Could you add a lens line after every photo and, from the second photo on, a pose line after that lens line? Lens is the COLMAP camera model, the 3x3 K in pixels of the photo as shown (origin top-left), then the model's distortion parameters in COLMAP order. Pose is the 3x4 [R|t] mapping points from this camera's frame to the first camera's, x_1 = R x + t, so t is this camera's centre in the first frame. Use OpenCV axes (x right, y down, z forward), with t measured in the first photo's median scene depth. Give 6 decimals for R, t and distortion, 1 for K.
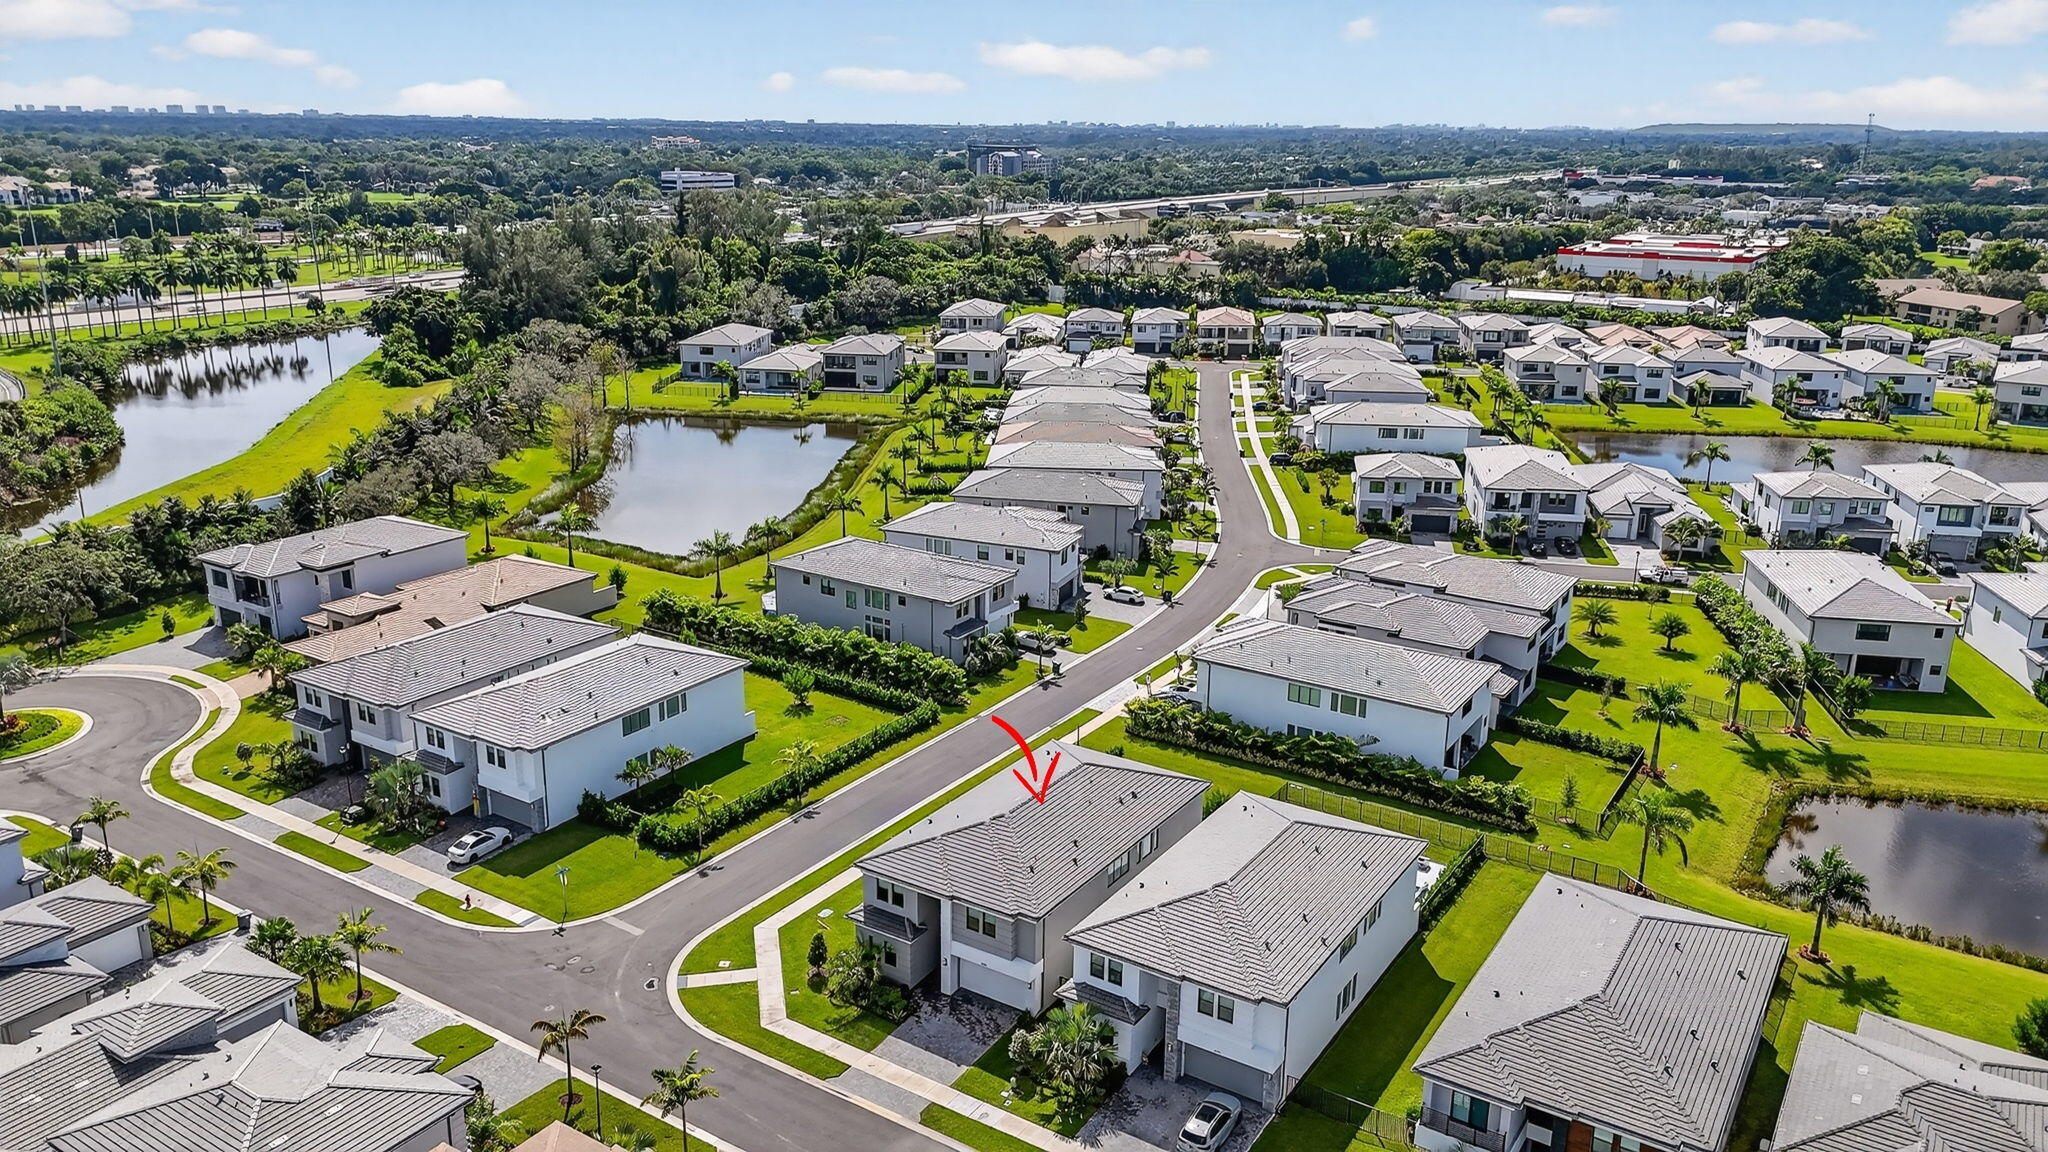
lens RADIAL K [[1505.7, 0, 1024.0], [0, 1505.7, 576.0], [0, 0, 1]] dist [0.097055, -0.124787]
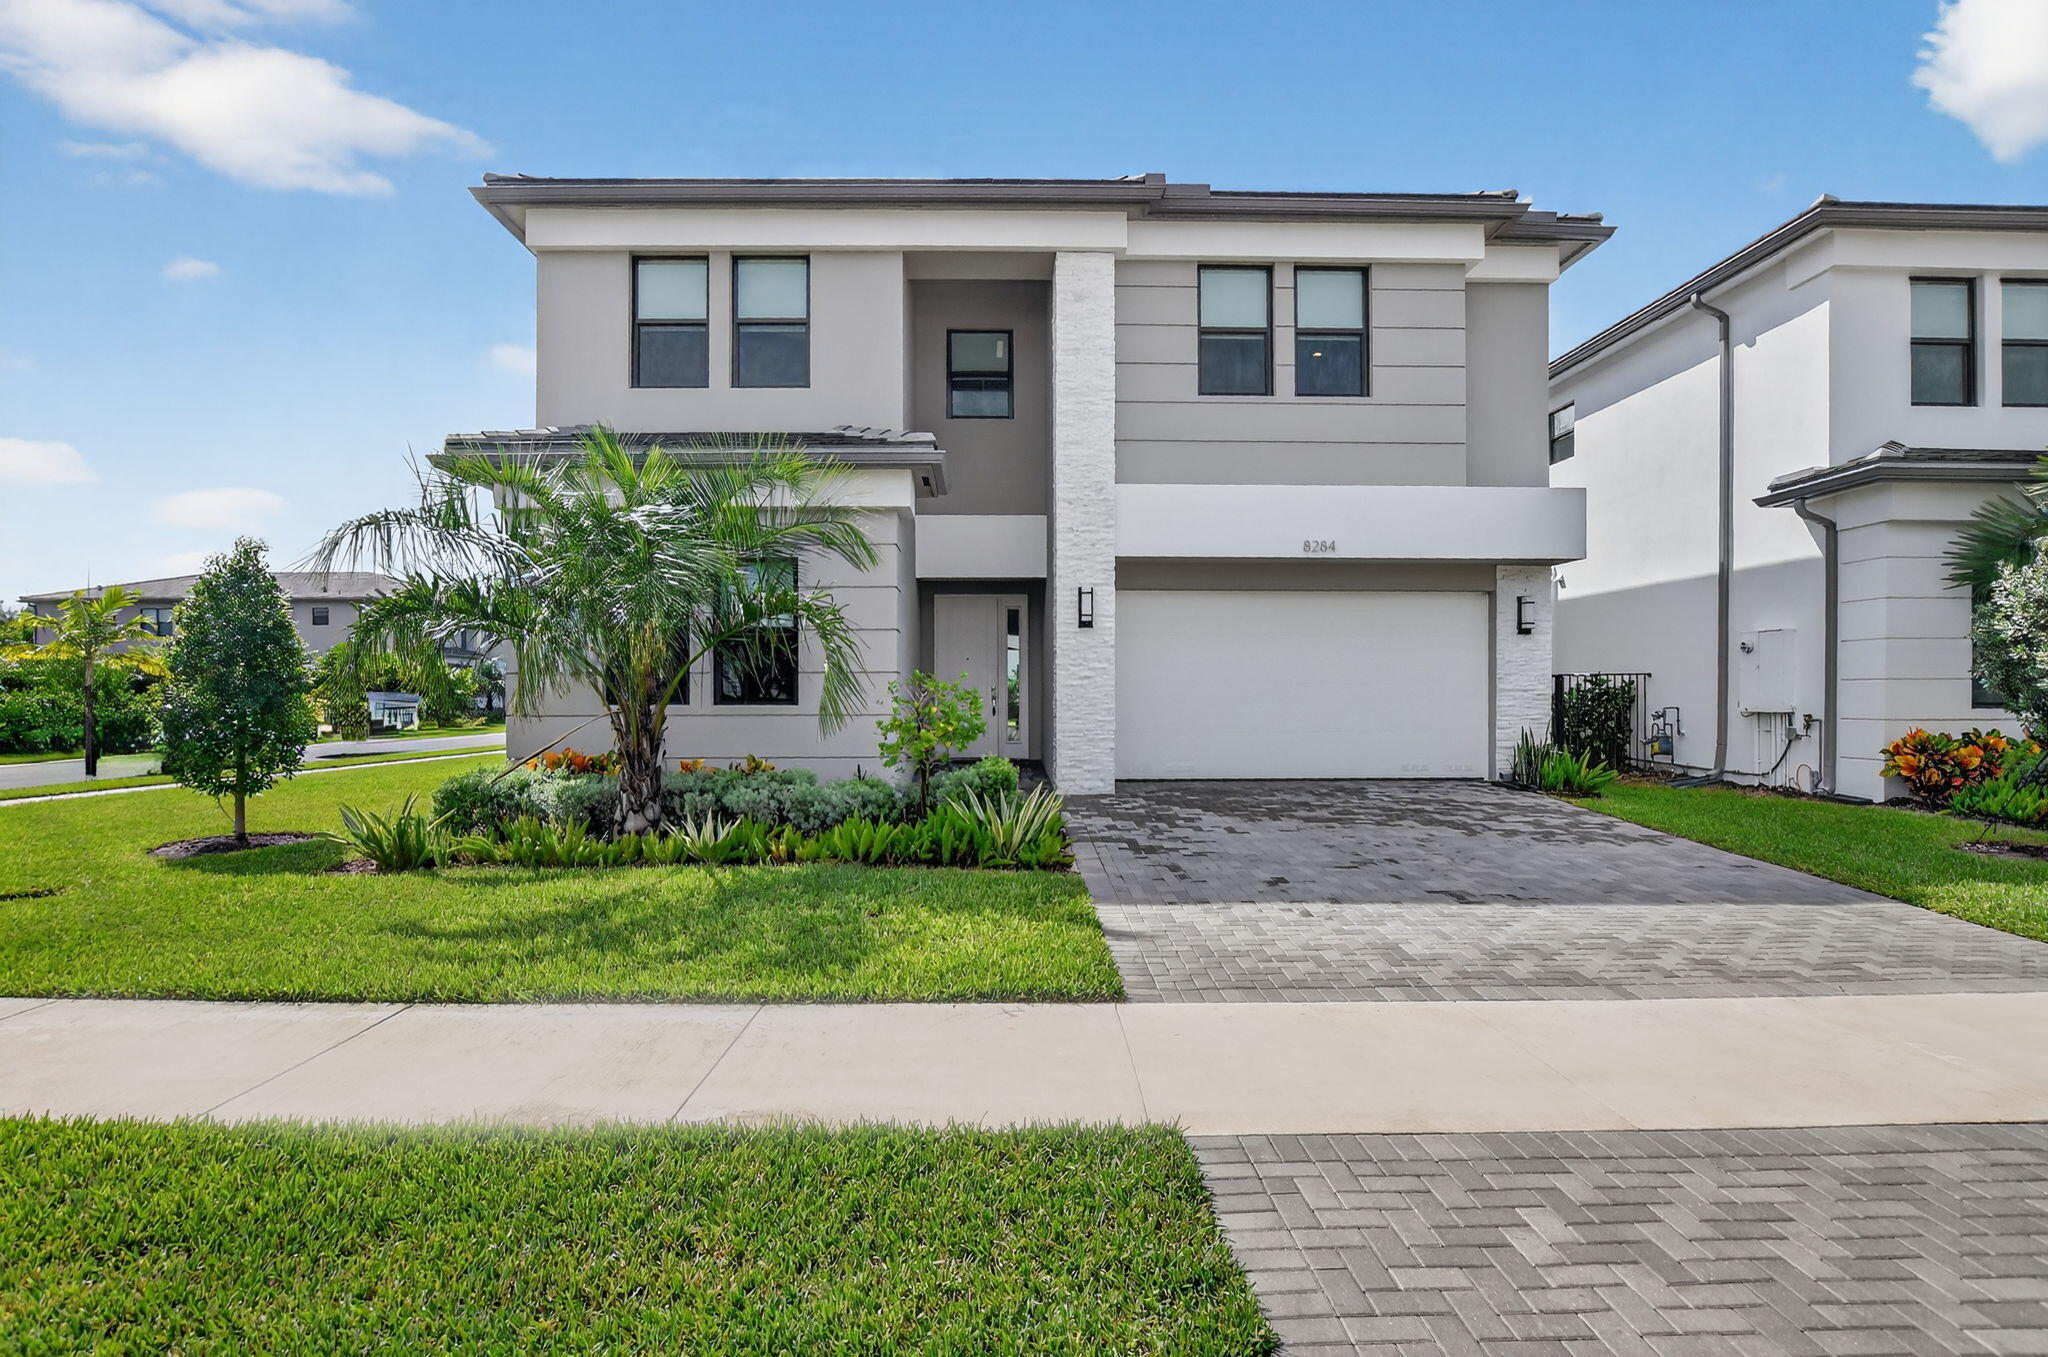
lens RADIAL K [[1023.4, 0, 1011.2], [0, 1023.4, 710.3], [0, 0, 1]] dist [-0.024224, -0.000595]
pose [[0.825123, -0.017765, 0.564673, -0.080888], [0.170796, 0.960579, -0.219354, 0.178520], [-0.538516, 0.277438, 0.795631, 0.551607]]
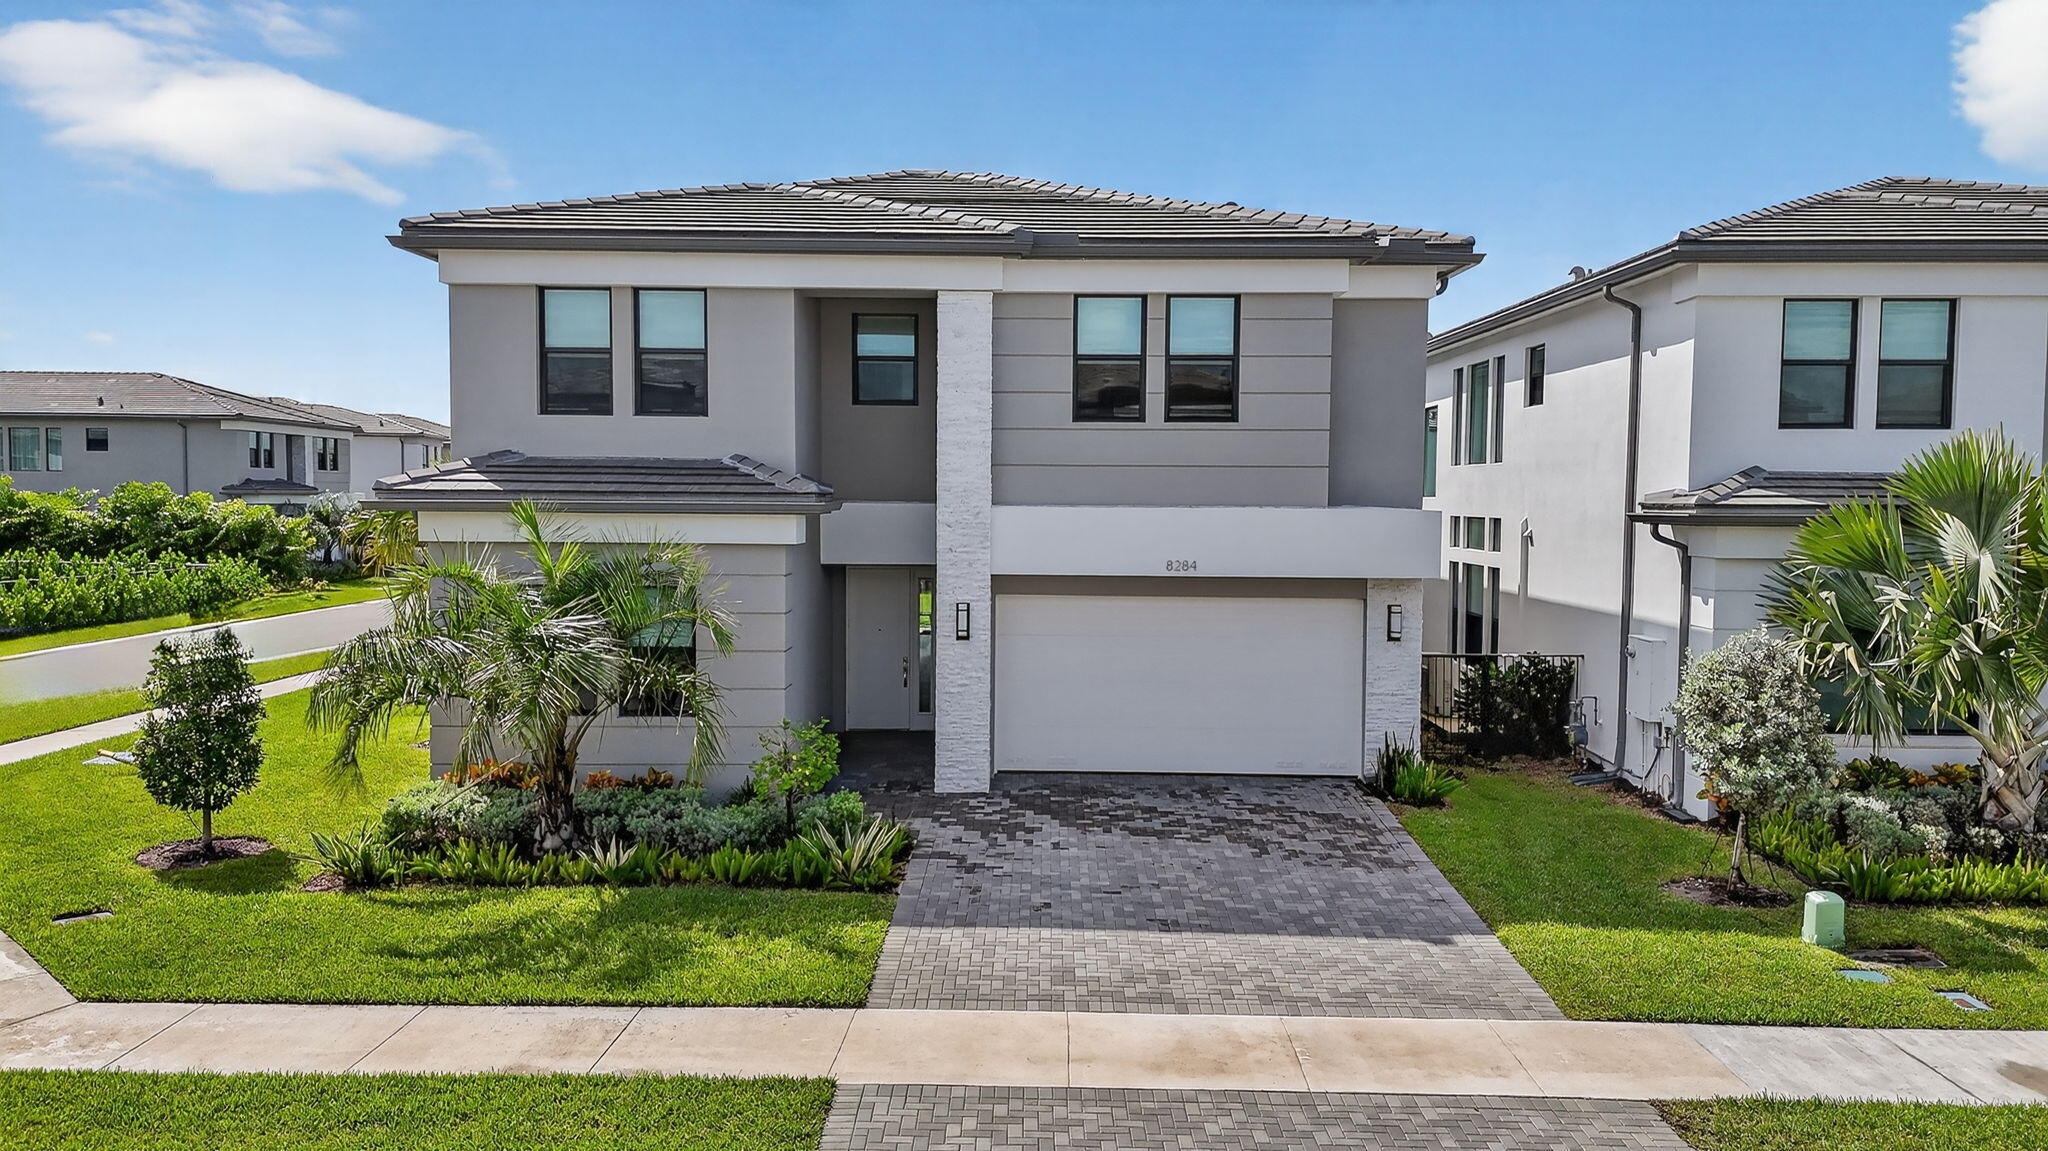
lens RADIAL K [[1505.7, 0, 1024.0], [0, 1505.7, 575.5], [0, 0, 1]] dist [0.097055, -0.124787]
pose [[0.840912, -0.031361, 0.540263, -0.095065], [0.155054, 0.970428, -0.185007, 0.174887], [-0.518484, 0.239344, 0.820907, 0.502102]]
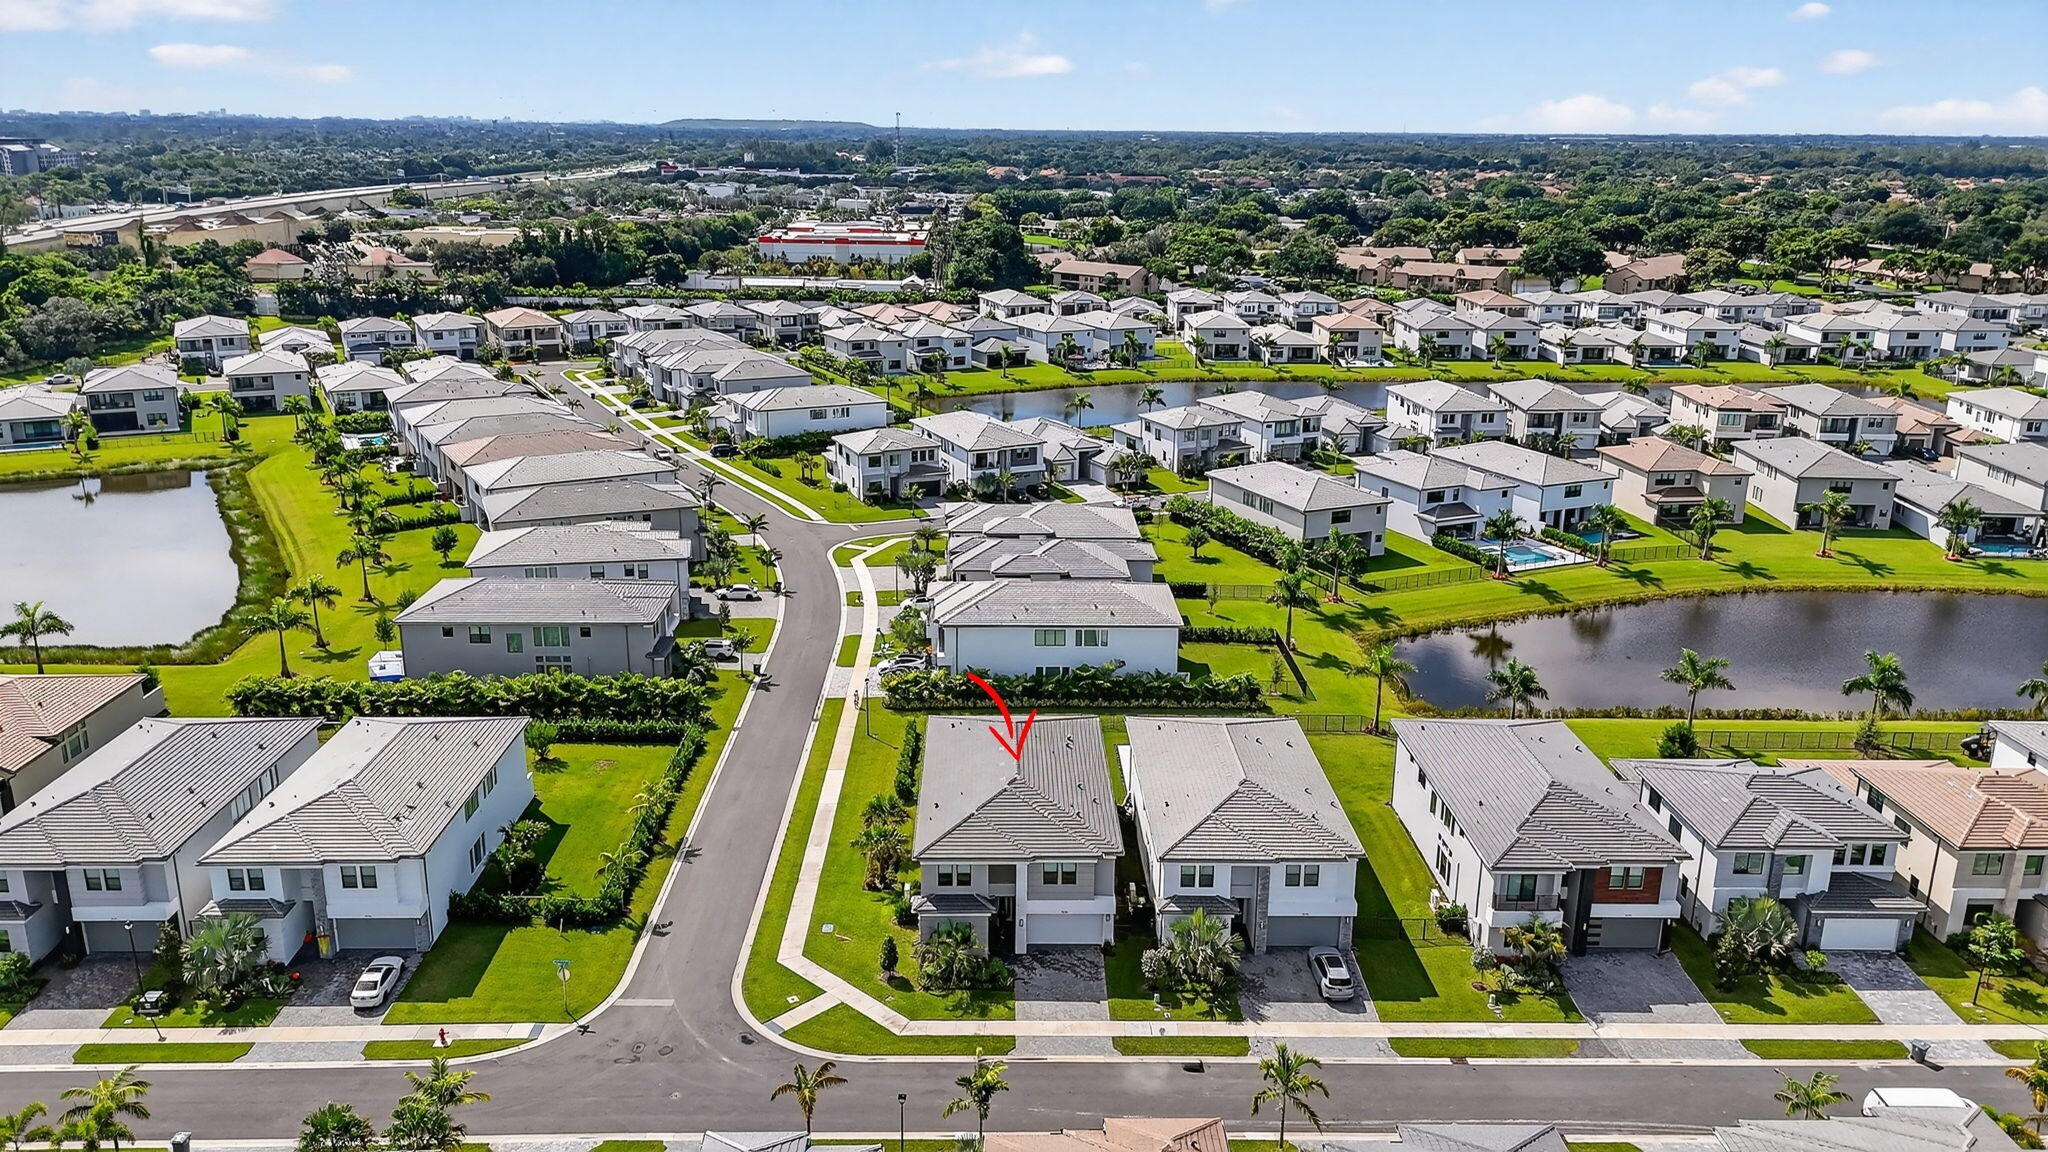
lens RADIAL K [[1505.7, 0, 1024.0], [0, 1505.7, 576.0], [0, 0, 1]] dist [0.097055, -0.124787]
pose [[0.824351, -0.162276, 0.542321, -0.353792], [0.159893, 0.985768, 0.051922, -0.022589], [-0.543028, 0.043911, 0.838565, 0.065441]]
